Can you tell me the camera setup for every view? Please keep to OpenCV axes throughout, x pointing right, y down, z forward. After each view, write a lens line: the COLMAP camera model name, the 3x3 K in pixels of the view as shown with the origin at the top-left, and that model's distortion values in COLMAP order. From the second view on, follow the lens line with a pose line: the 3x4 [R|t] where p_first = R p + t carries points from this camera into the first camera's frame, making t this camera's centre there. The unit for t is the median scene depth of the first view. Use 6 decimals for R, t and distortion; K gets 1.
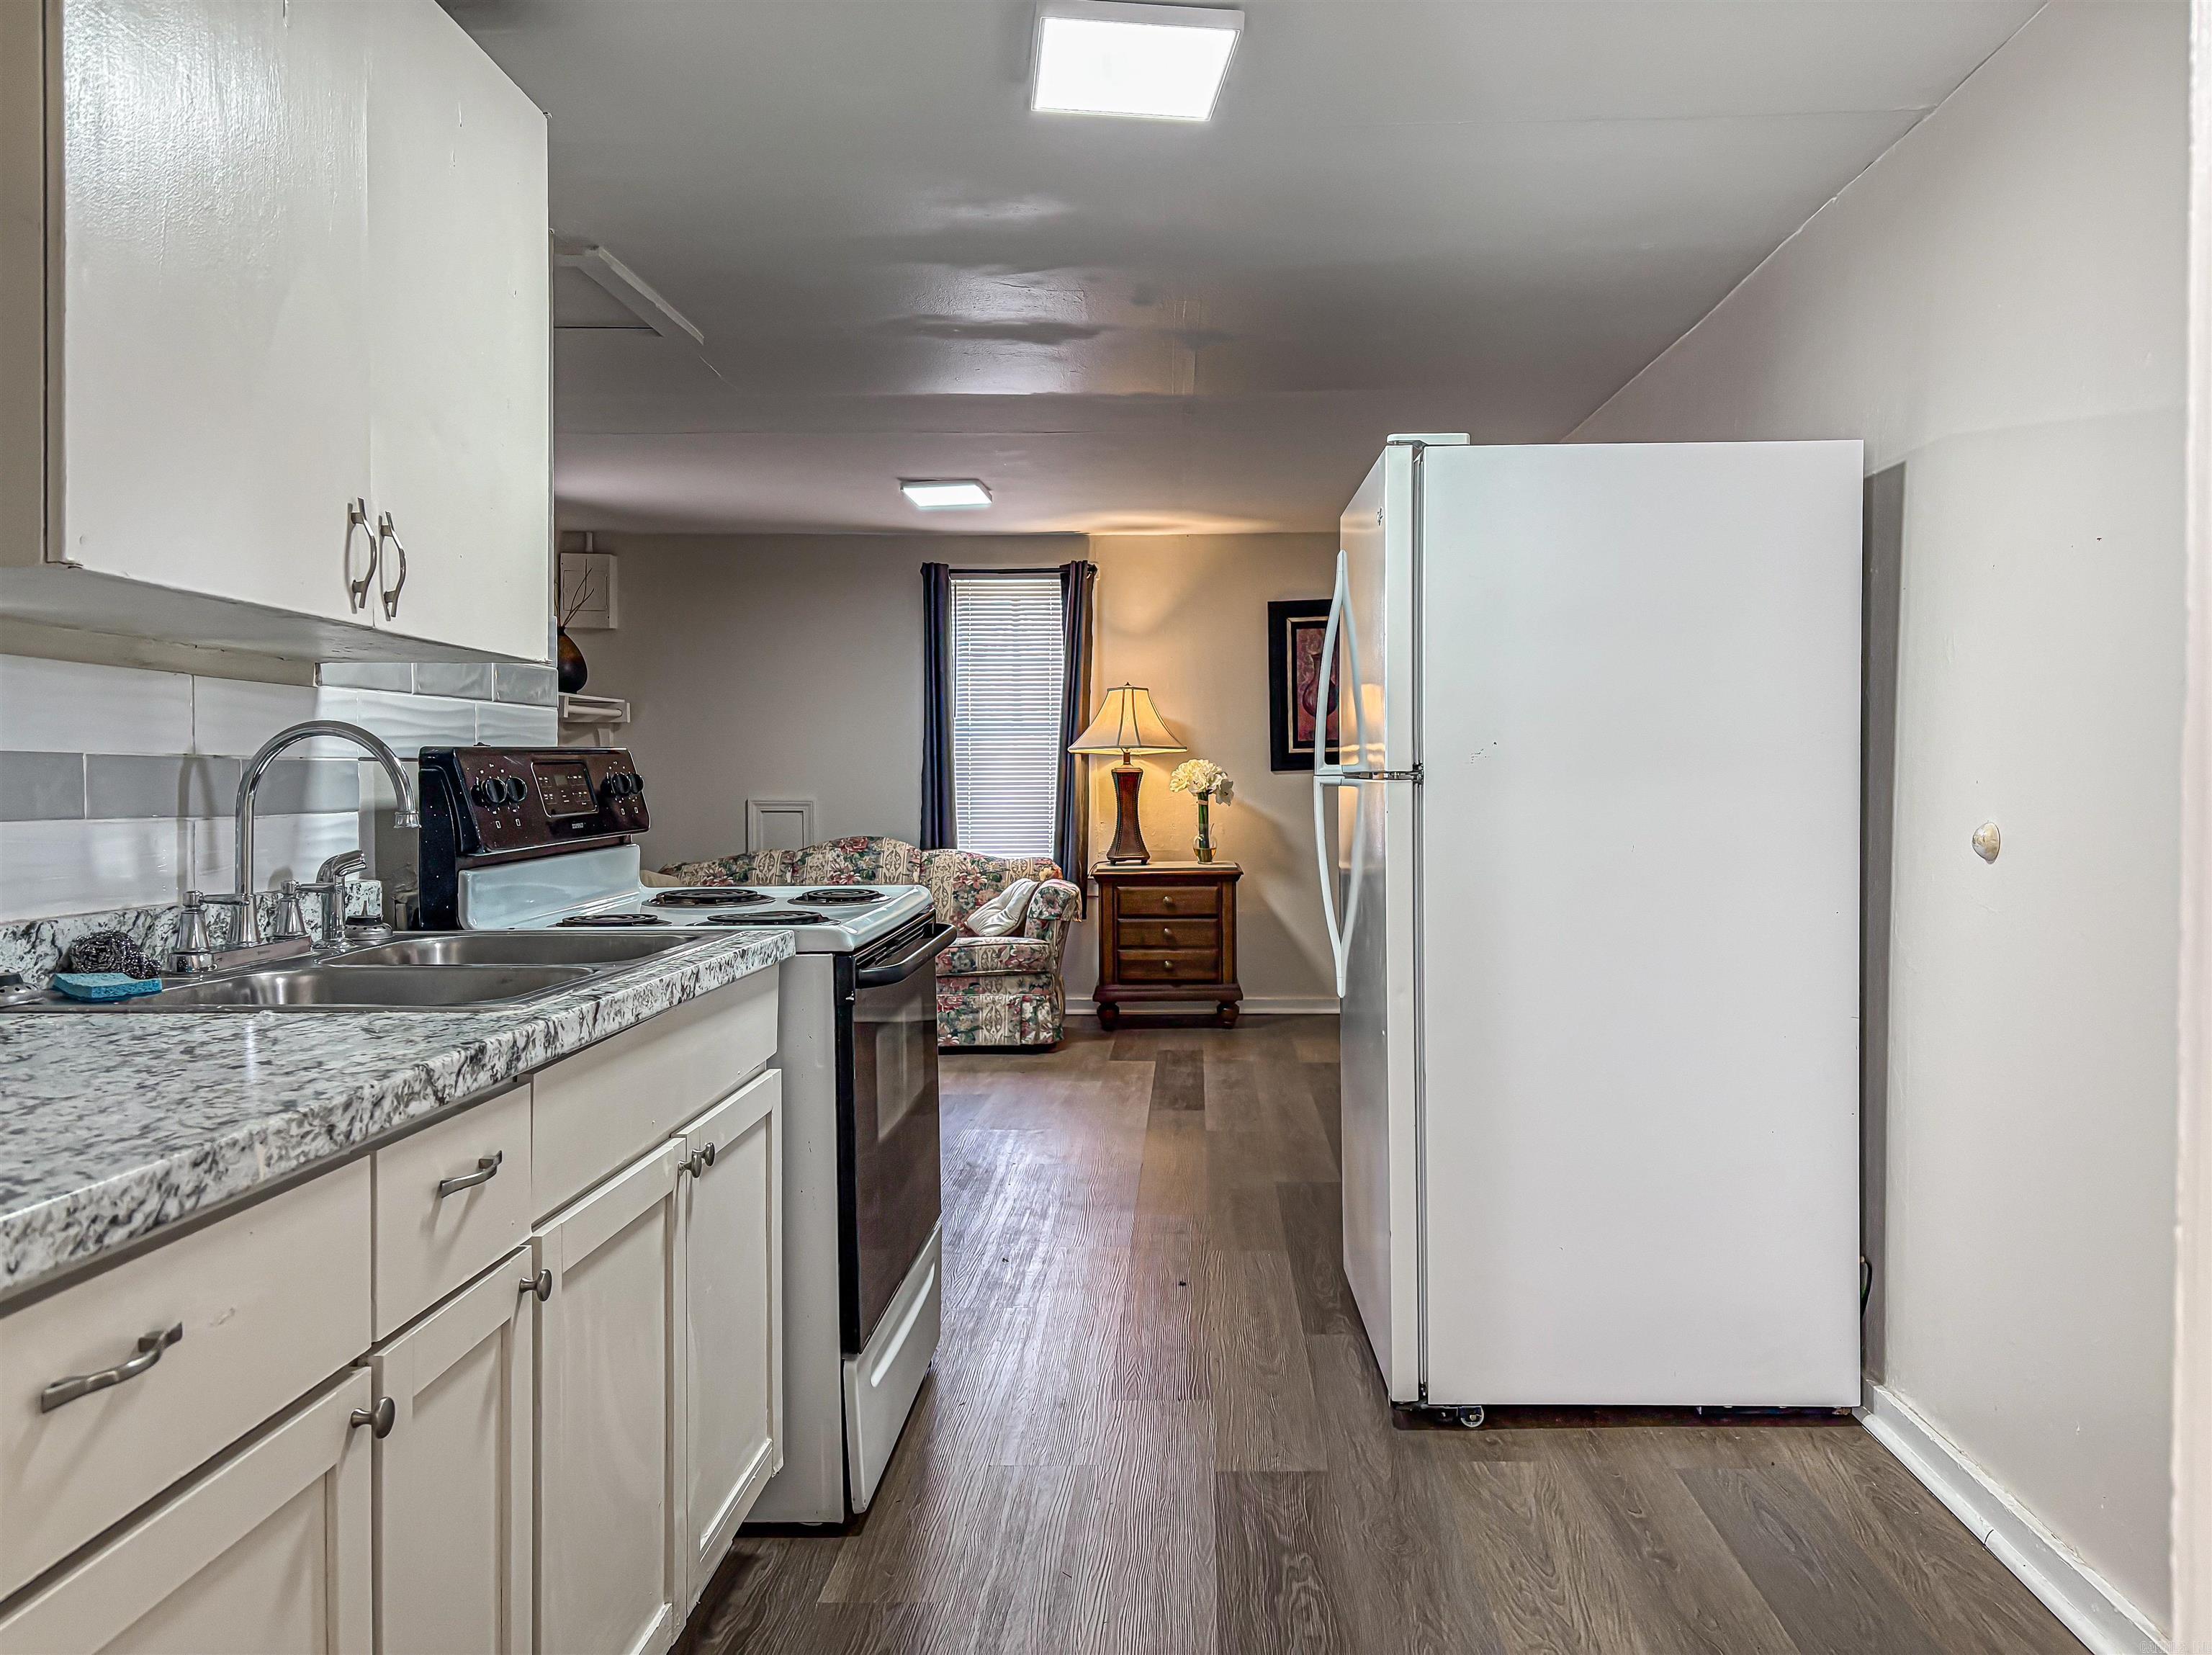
lens RADIAL K [[1710.1, 0, 1108.6], [0, 1710.1, 818.6], [0, 0, 1]] dist [0.007455, -0.000447]
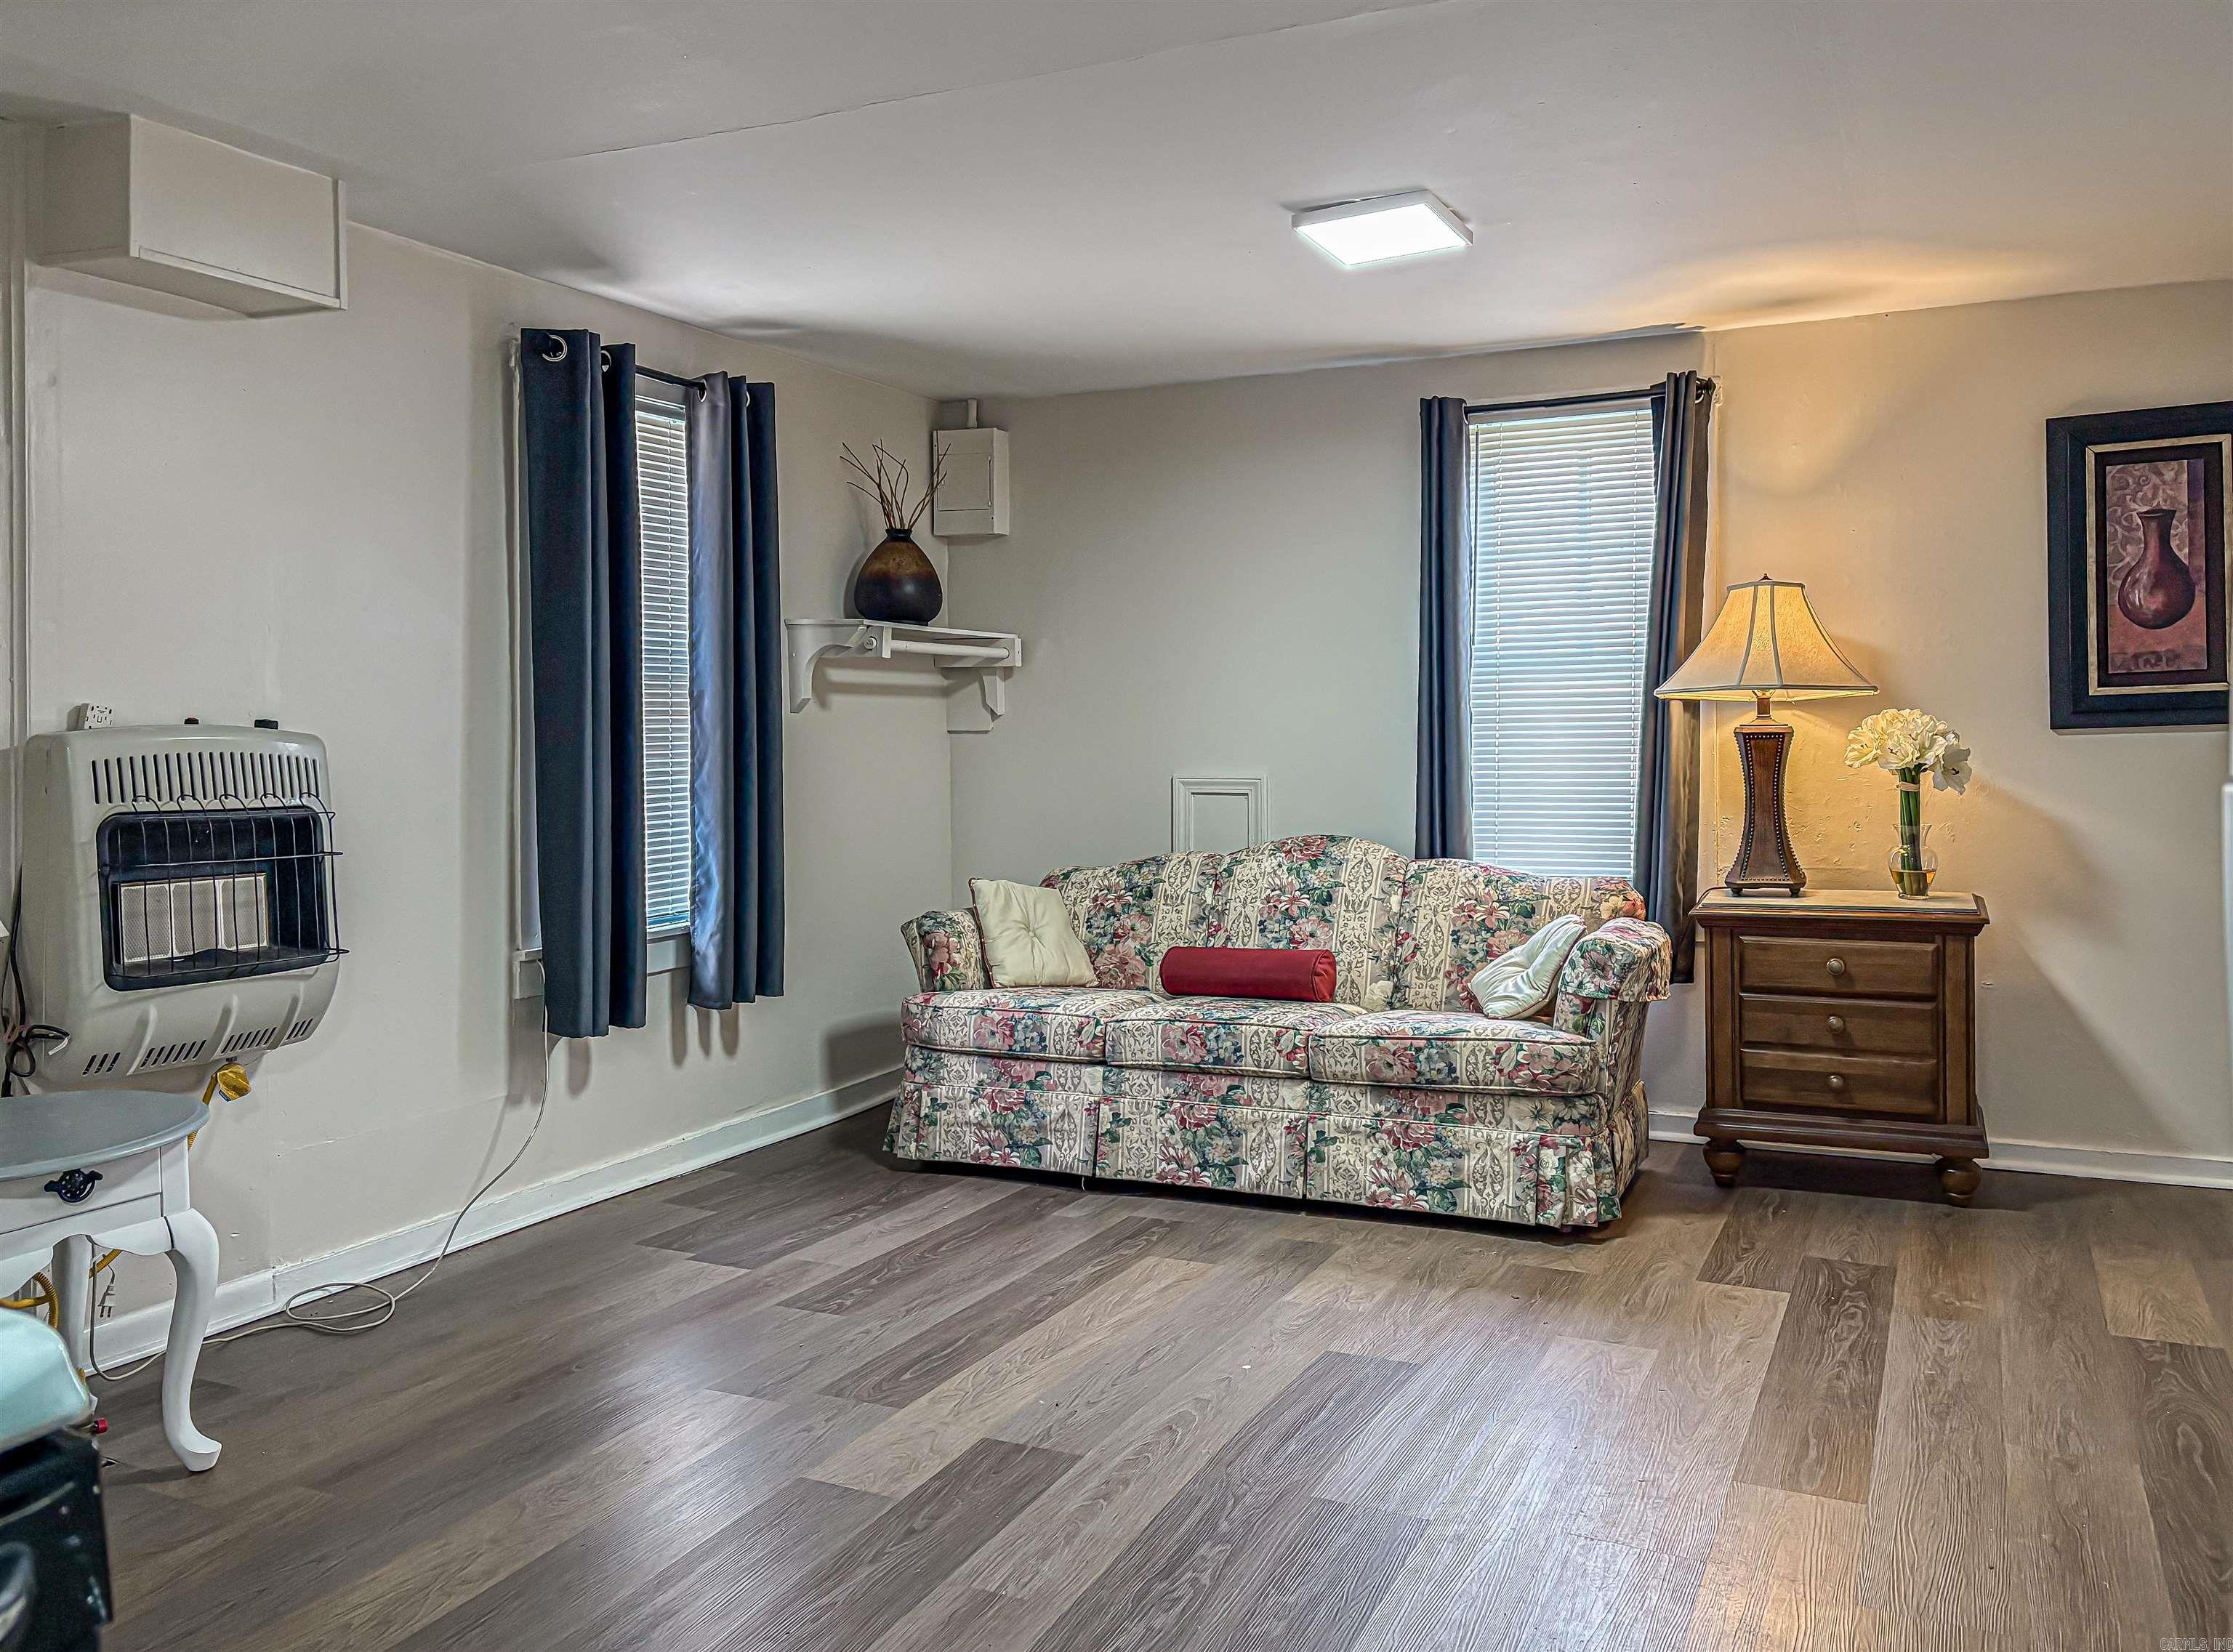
lens RADIAL K [[1726.0, 0, 1126.8], [0, 1726.0, 759.6], [0, 0, 1]] dist [0.007455, -0.000447]
pose [[0.918310, 0.002167, -0.395855, 0.044322], [-0.005672, 0.999954, -0.007683, -0.012639], [0.395821, 0.009301, 0.918281, 0.392176]]
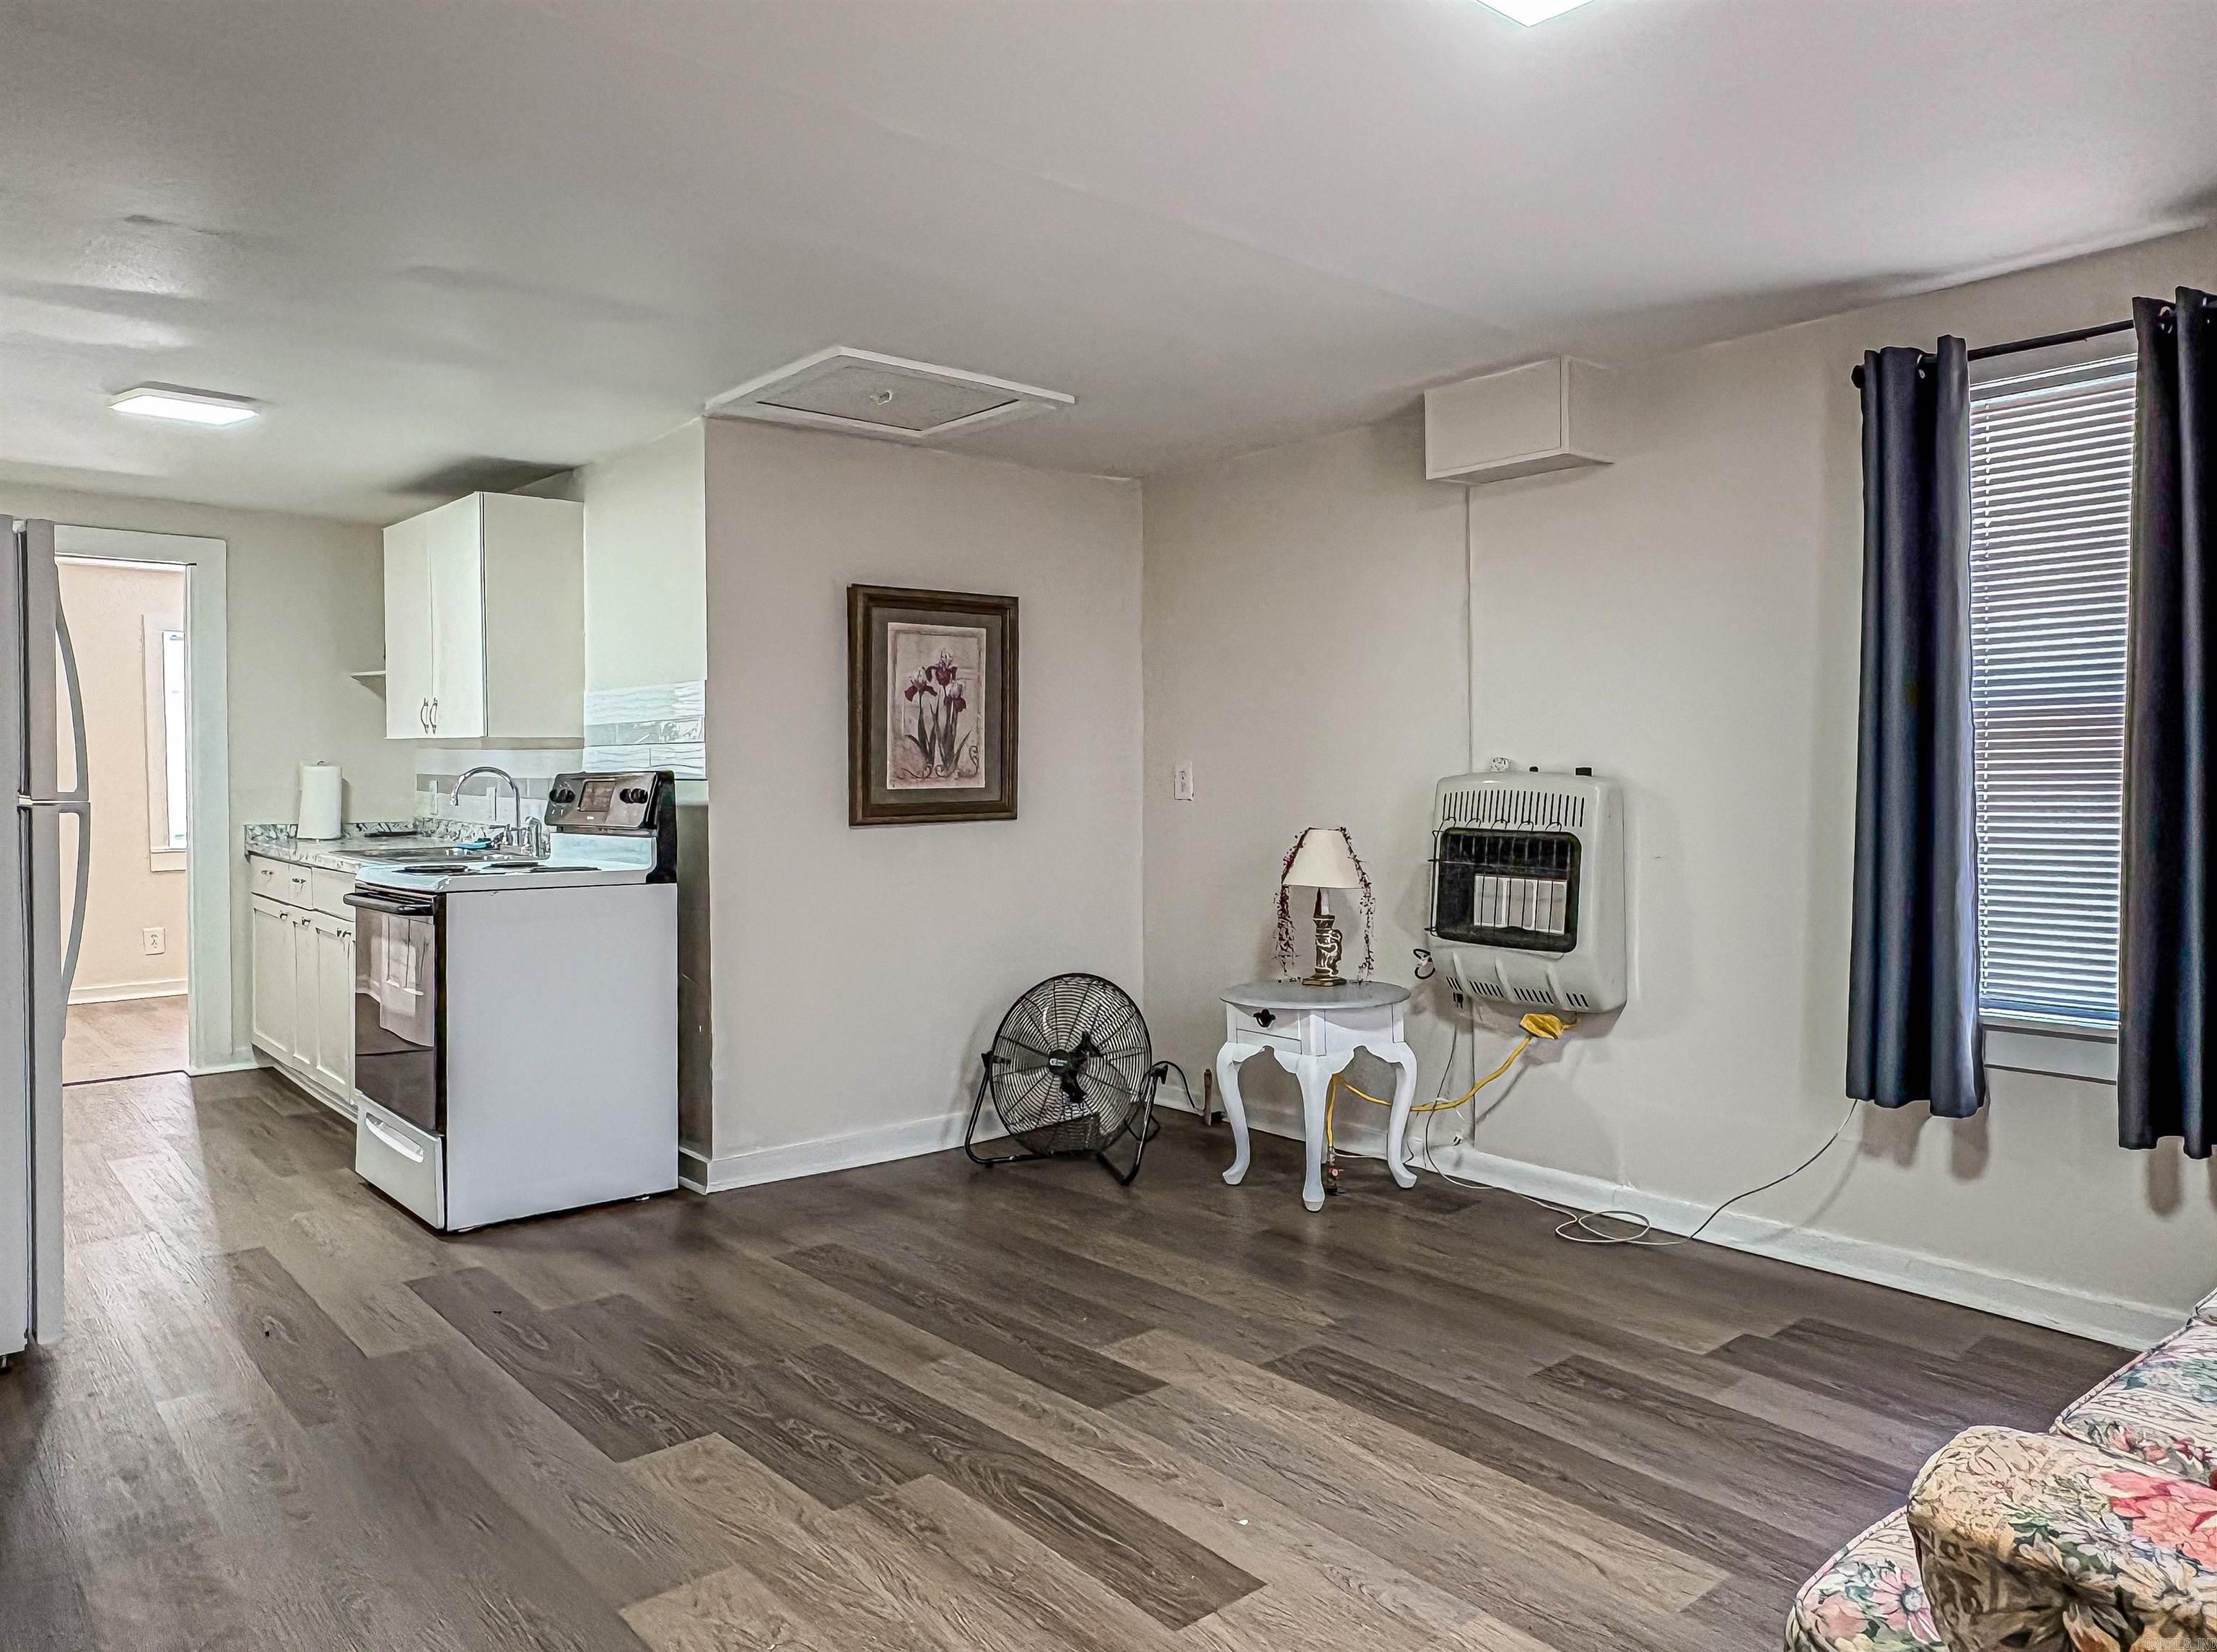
lens RADIAL K [[1495.9, 0, 1131.4], [0, 1495.9, 779.2], [0, 0, 1]] dist [-0.006260, -0.001528]
pose [[-0.724164, 0.010103, -0.689554, 0.154205], [-0.012471, 0.999537, 0.027742, -0.037853], [0.689515, 0.028689, -0.723703, 1.093895]]
